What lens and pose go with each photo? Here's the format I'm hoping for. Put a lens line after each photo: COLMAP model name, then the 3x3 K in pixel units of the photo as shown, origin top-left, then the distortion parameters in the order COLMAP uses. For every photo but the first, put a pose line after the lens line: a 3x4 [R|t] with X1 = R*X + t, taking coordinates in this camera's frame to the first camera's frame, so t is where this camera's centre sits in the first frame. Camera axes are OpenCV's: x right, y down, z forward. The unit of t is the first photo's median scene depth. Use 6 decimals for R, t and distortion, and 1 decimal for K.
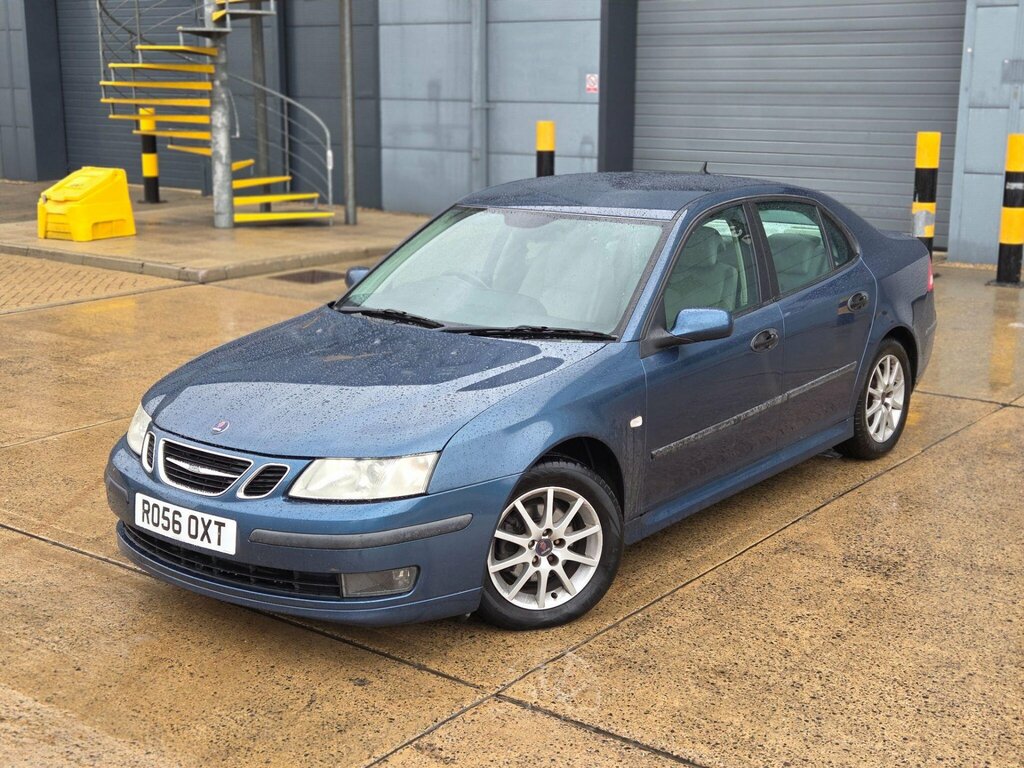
lens RADIAL K [[1344.4, 0, 507.6], [0, 1344.4, 398.1], [0, 0, 1]] dist [0.085255, 0.017944]
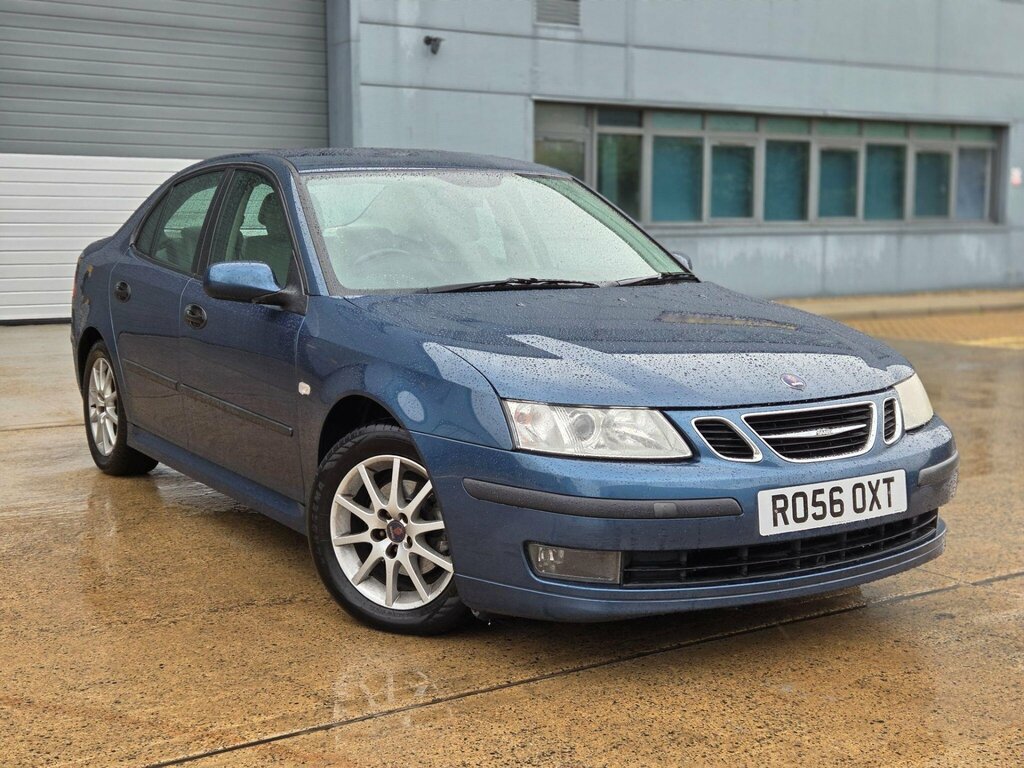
lens RADIAL K [[1355.6, 0, 506.6], [0, 1355.6, 388.6], [0, 0, 1]] dist [0.074136, -0.006195]
pose [[0.328775, -0.118770, 0.936910, -0.888671], [0.219825, 0.974436, 0.046388, -0.042439], [-0.918469, 0.190705, 0.346478, 0.768047]]
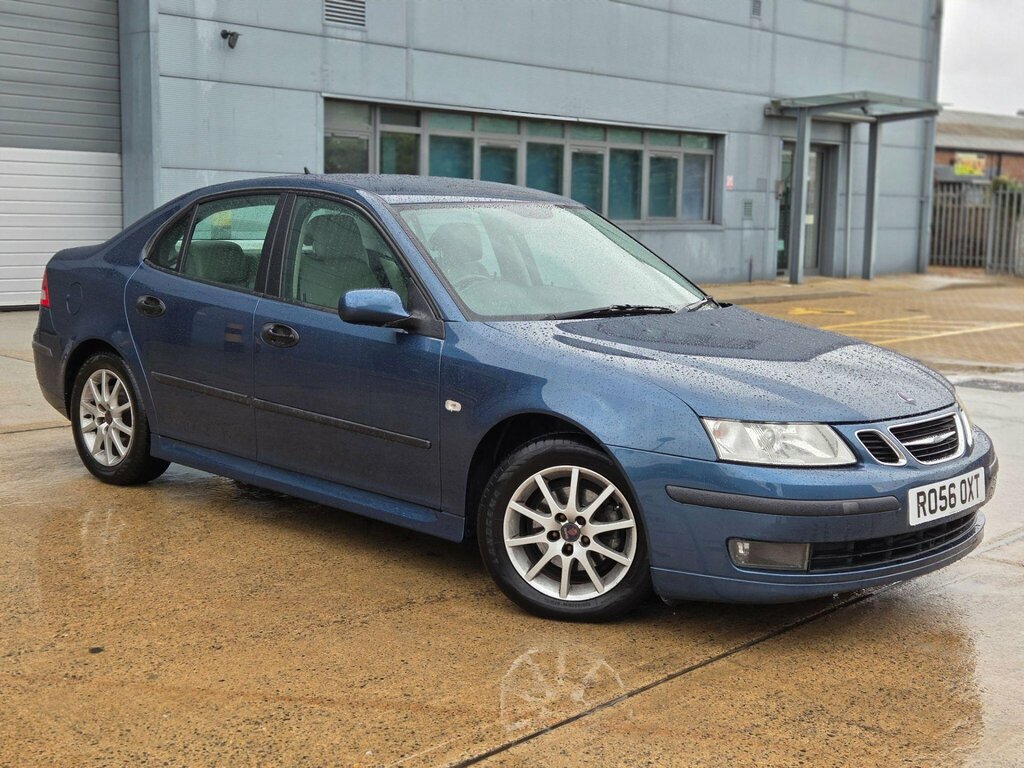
lens RADIAL K [[1351.3, 0, 508.0], [0, 1351.3, 378.3], [0, 0, 1]] dist [0.086971, -0.021754]
pose [[0.080591, -0.127899, 0.988507, -1.046626], [0.210911, 0.971465, 0.108499, -0.137921], [-0.974177, 0.199743, 0.105267, 1.024458]]
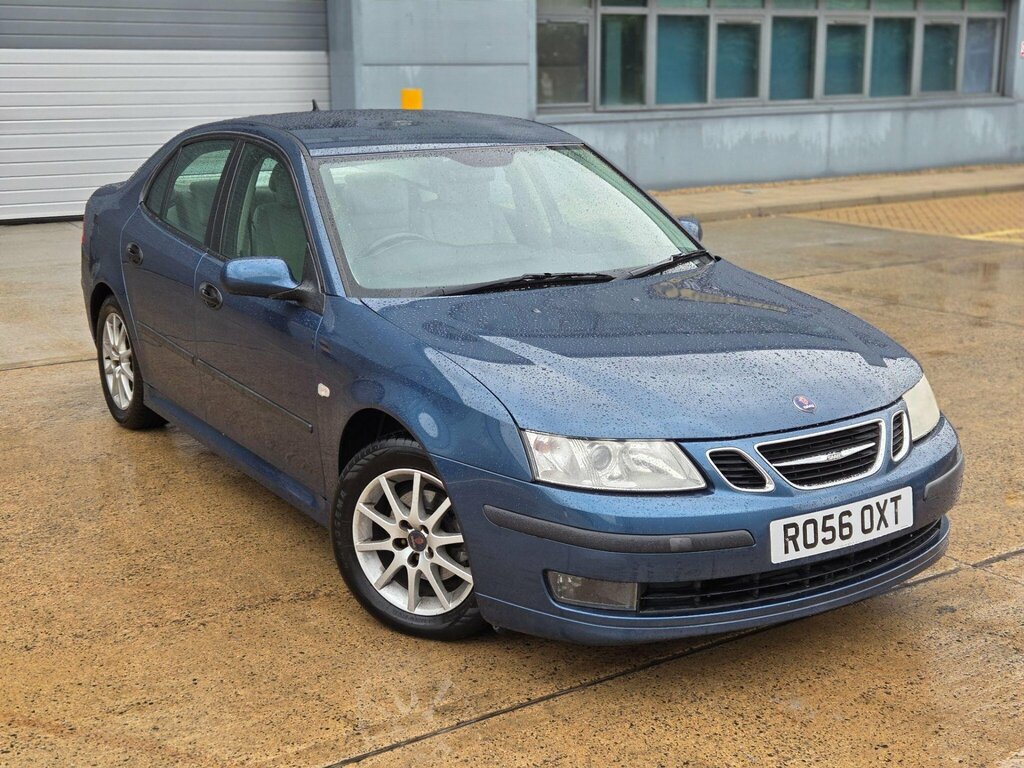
lens RADIAL K [[1355.4, 0, 517.0], [0, 1355.4, 371.2], [0, 0, 1]] dist [0.076072, -0.018289]
pose [[0.320386, -0.214057, 0.922785, -0.889539], [0.225260, 0.963408, 0.145272, -0.135401], [-0.920115, 0.161323, 0.356881, 0.755590]]
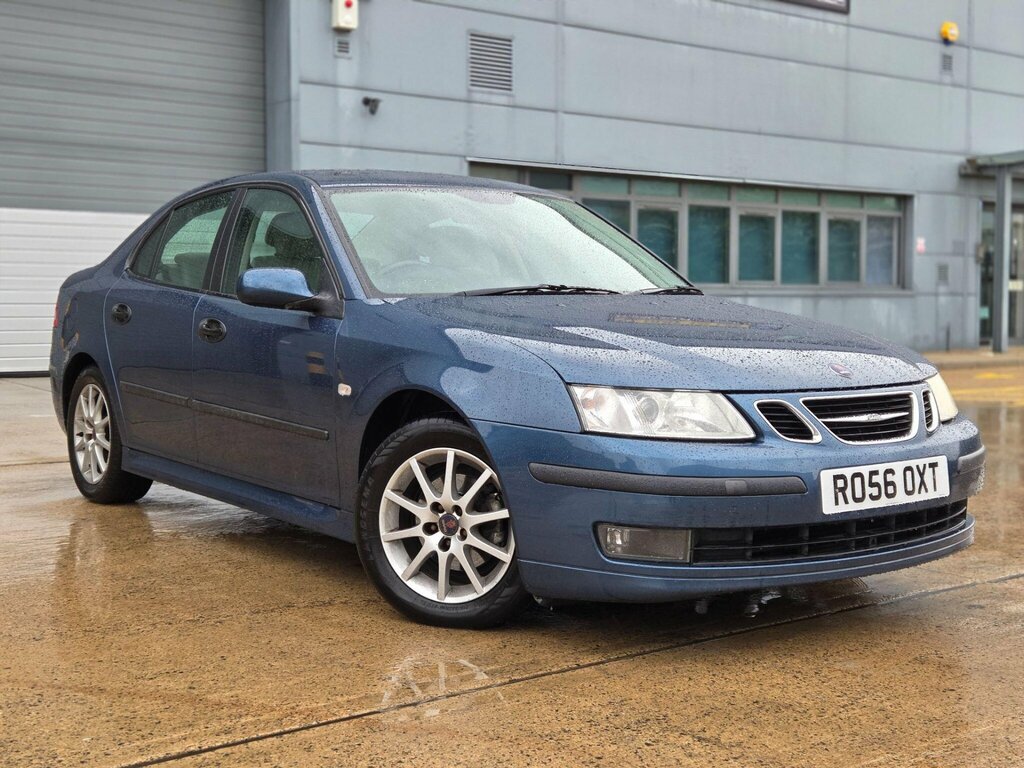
lens RADIAL K [[1354.5, 0, 510.5], [0, 1354.5, 367.2], [0, 0, 1]] dist [0.076929, -0.008712]
pose [[0.253359, -0.050560, 0.966050, -0.929443], [0.222391, 0.974930, -0.007300, -0.016706], [-0.941462, 0.216690, 0.258252, 0.851982]]
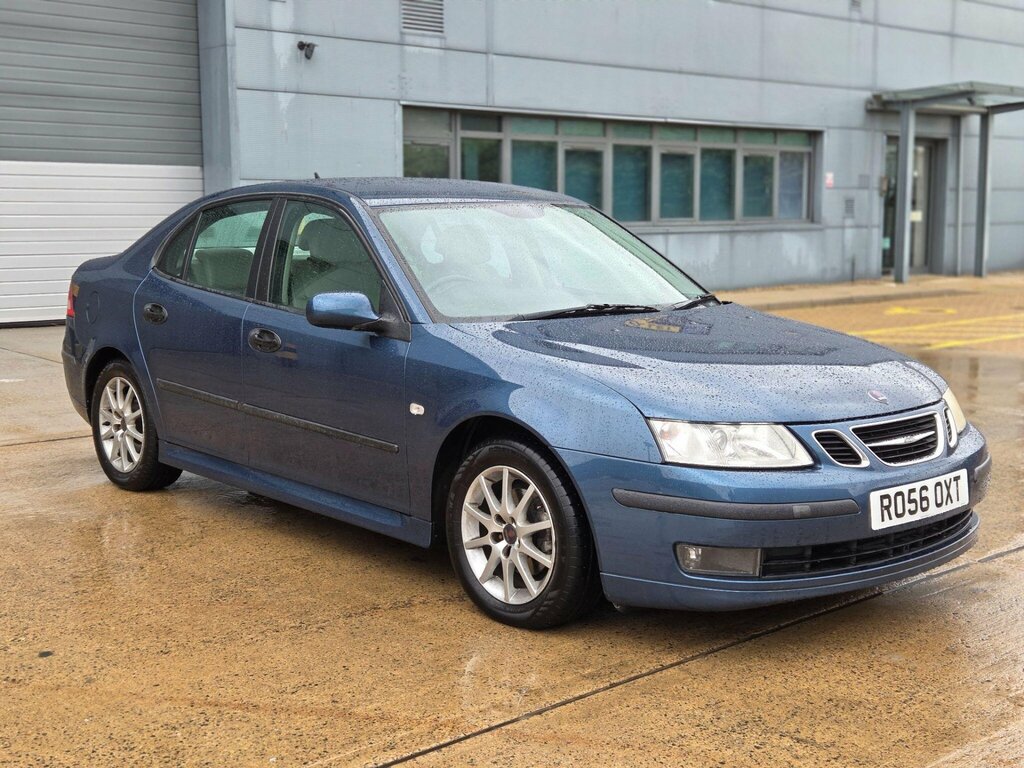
lens RADIAL K [[1354.8, 0, 512.0], [0, 1354.8, 384.0], [0, 0, 1]] dist [0.093250, -0.037551]
pose [[0.169773, -0.128792, 0.977031, -1.022366], [0.229909, 0.969242, 0.087816, -0.110992], [-0.958290, 0.209720, 0.194162, 0.923868]]
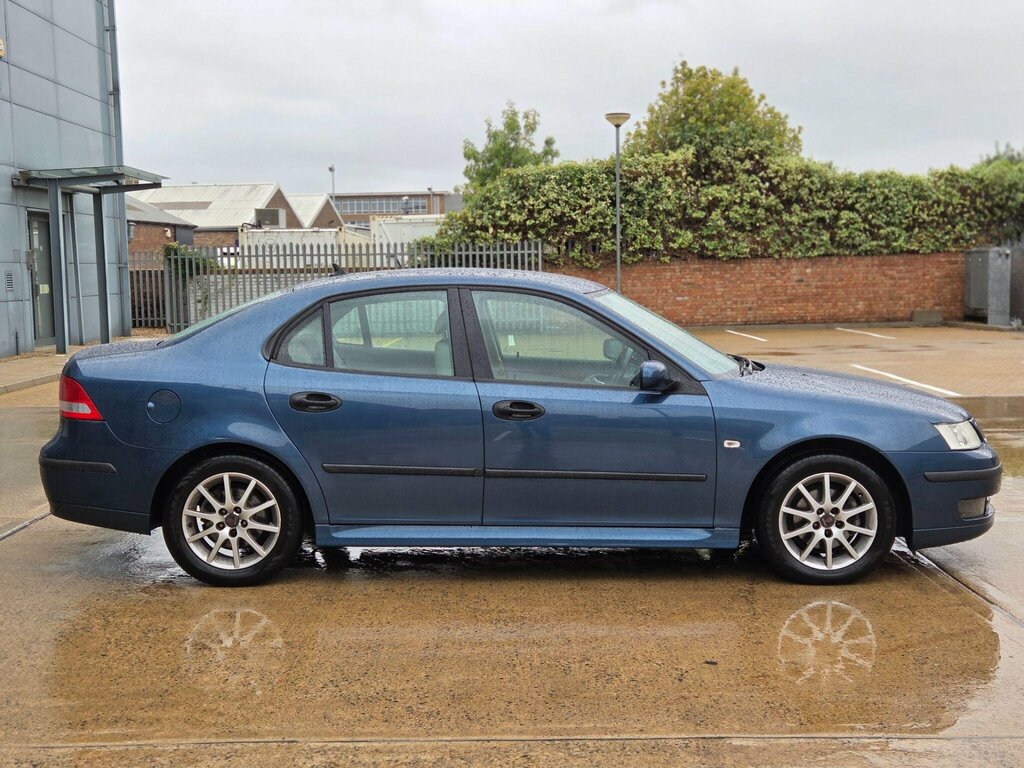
lens RADIAL K [[1351.3, 0, 508.0], [0, 1351.3, 378.3], [0, 0, 1]] dist [0.086971, -0.021754]
pose [[-0.610807, -0.058076, 0.789647, -0.975425], [0.198057, 0.954394, 0.223393, -0.384825], [-0.766608, 0.292845, -0.571448, 1.956694]]
